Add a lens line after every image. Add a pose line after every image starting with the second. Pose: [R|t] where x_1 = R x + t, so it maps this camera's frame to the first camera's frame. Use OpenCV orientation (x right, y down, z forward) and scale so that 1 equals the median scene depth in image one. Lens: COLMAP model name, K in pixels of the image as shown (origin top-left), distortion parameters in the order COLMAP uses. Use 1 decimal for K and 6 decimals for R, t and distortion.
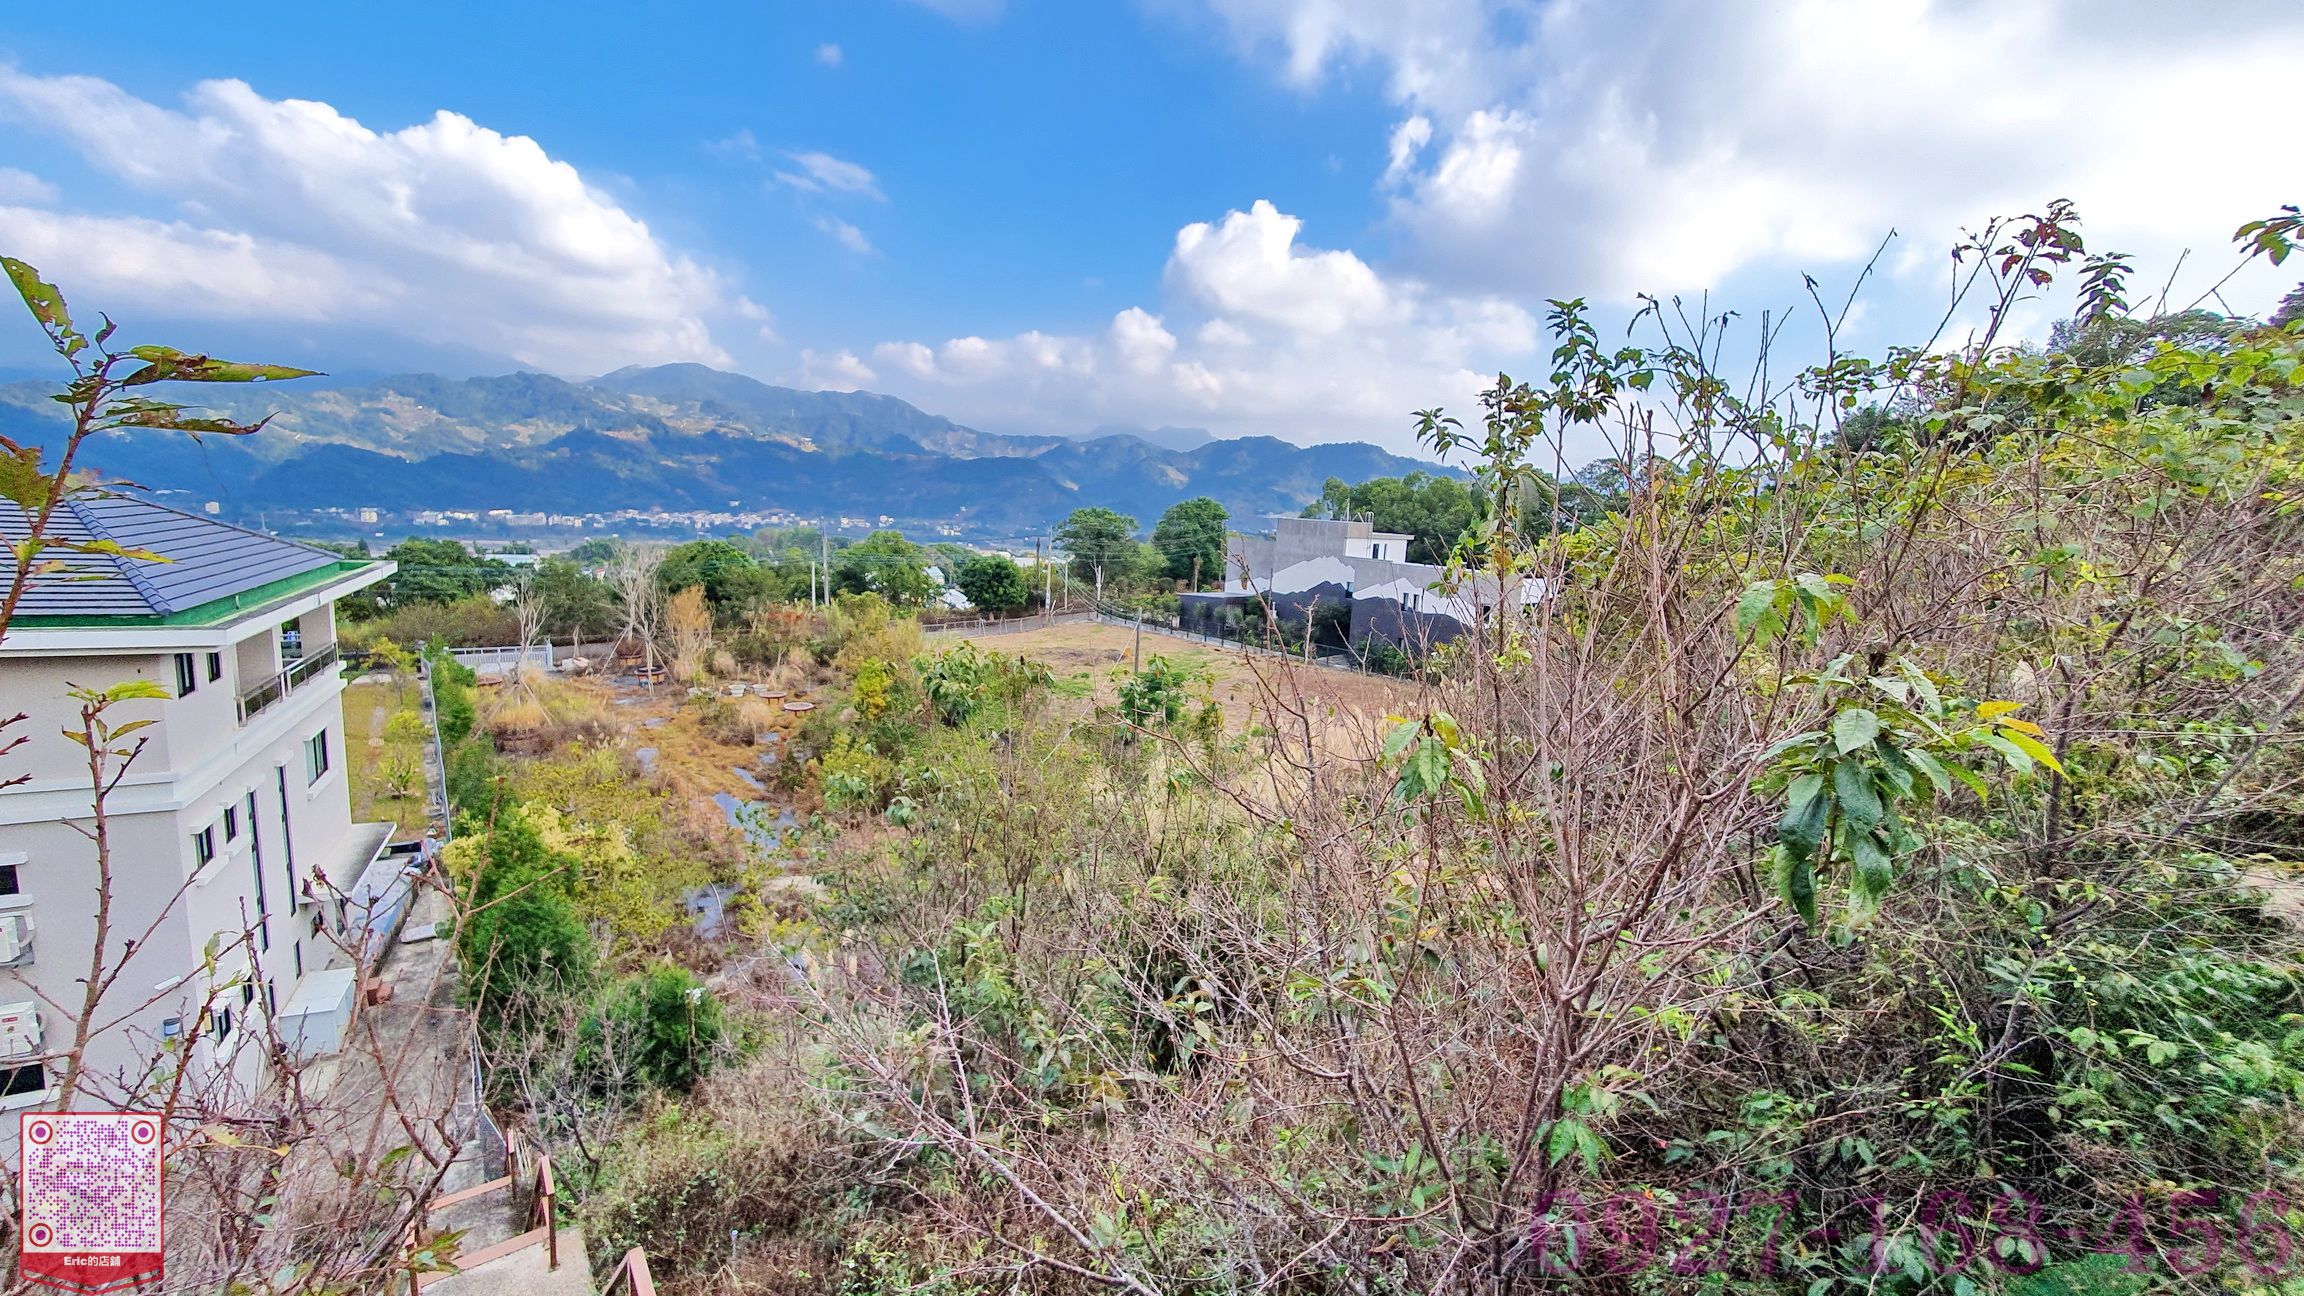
lens RADIAL K [[914.6, 0, 1171.9], [0, 914.6, 638.6], [0, 0, 1]] dist [-0.001301, -0.000347]
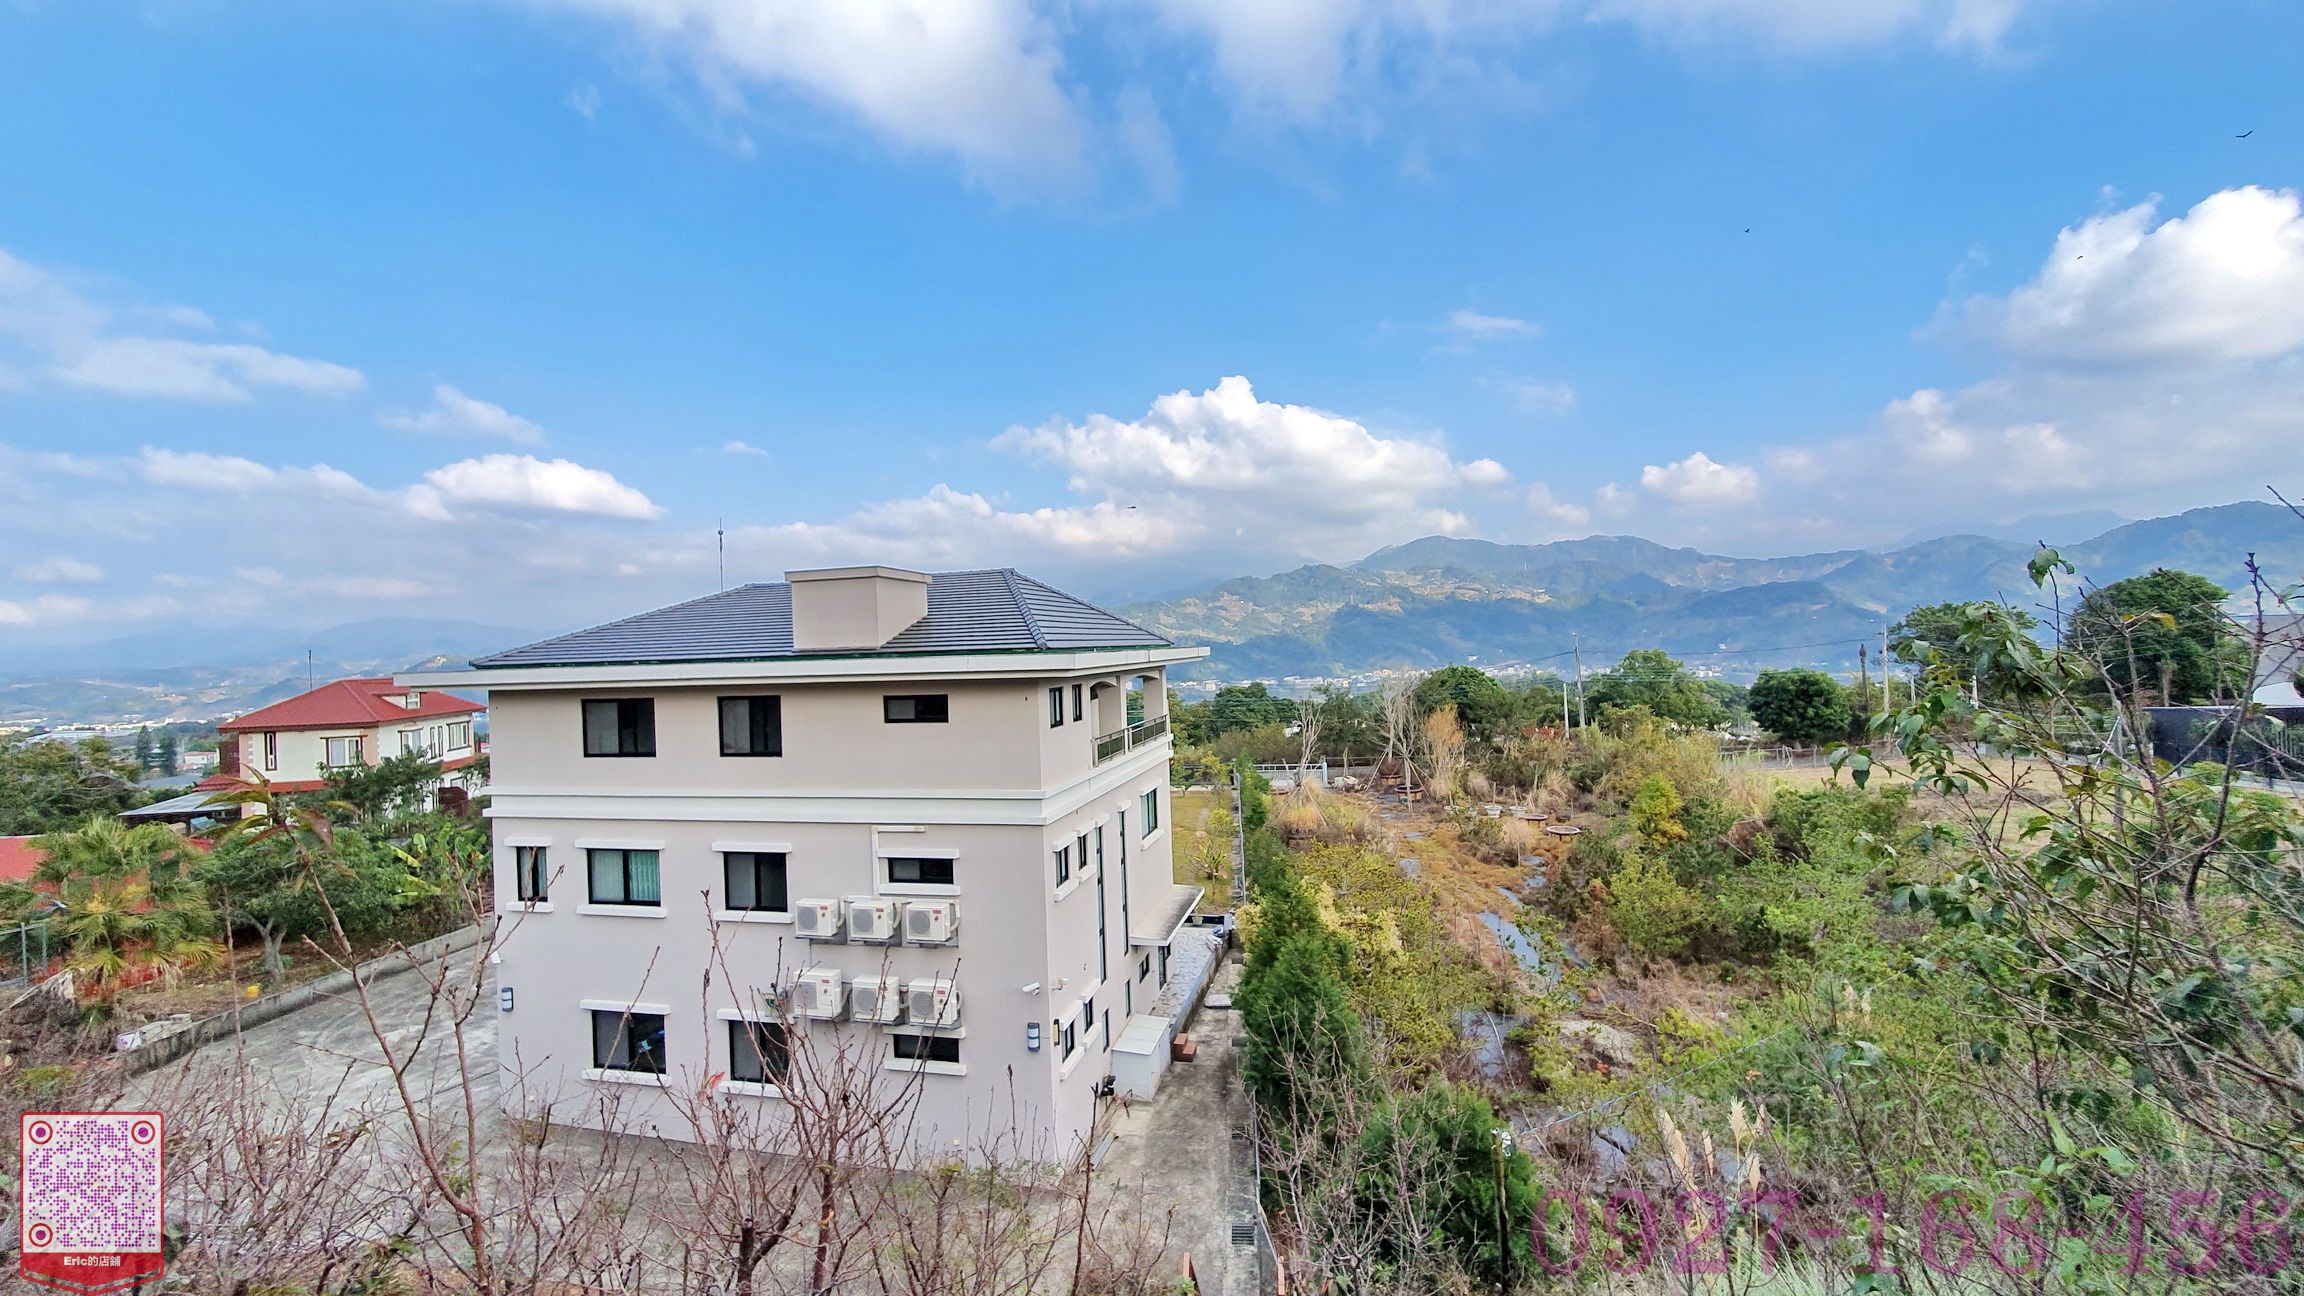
lens RADIAL K [[915.2, 0, 1157.3], [0, 915.2, 645.3], [0, 0, 1]] dist [0.010839, -0.004221]
pose [[0.712978, -0.080215, -0.696582, -0.056793], [-0.029953, 0.989044, -0.144552, 0.037202], [0.700546, 0.123927, 0.702764, 0.082829]]
